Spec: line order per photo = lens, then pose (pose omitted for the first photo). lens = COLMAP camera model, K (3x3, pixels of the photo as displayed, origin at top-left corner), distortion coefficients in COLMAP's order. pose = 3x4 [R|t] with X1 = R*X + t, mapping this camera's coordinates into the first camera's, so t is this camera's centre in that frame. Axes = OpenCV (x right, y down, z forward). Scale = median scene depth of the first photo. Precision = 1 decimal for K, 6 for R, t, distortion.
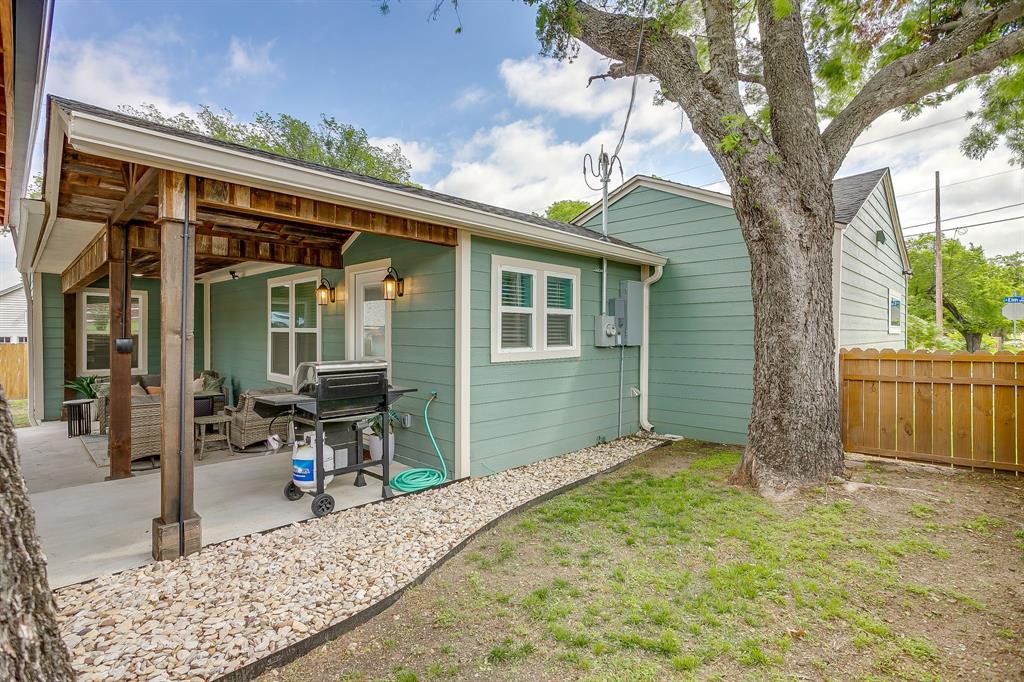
lens RADIAL K [[495.0, 0, 512.0], [0, 495.0, 341.0], [0, 0, 1]] dist [-0.039346, 0.028342]
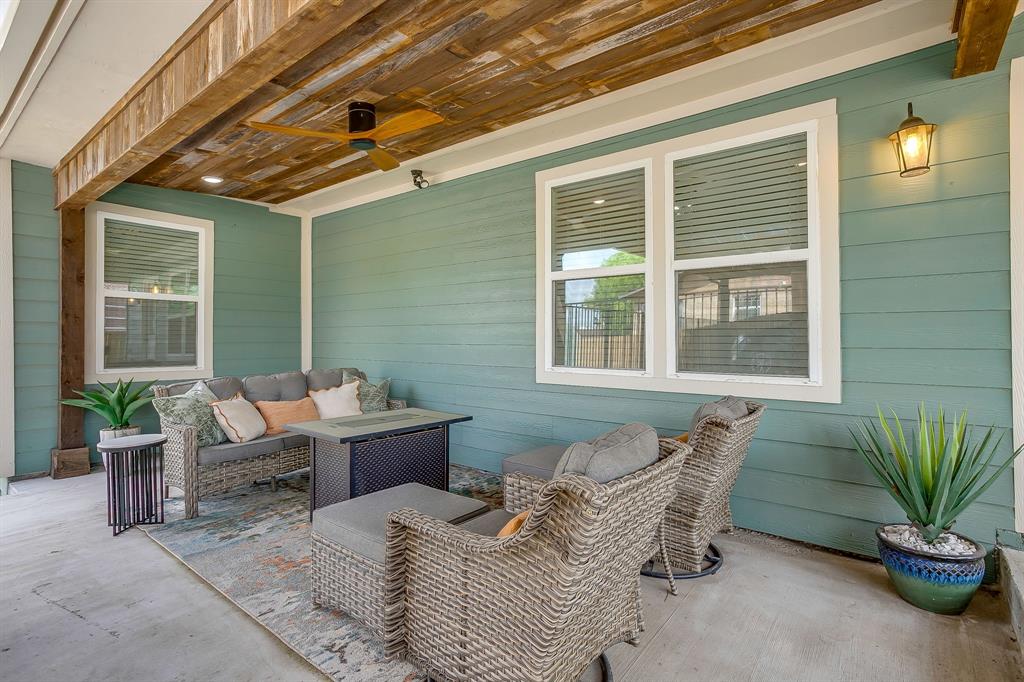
lens RADIAL K [[495.0, 0, 512.0], [0, 495.0, 341.0], [0, 0, 1]] dist [-0.039346, 0.028342]
pose [[0.994600, -0.009865, 0.103310, -0.527683], [0.010293, 0.999941, -0.003611, 0.037239], [-0.103268, 0.004655, 0.994643, 0.481034]]
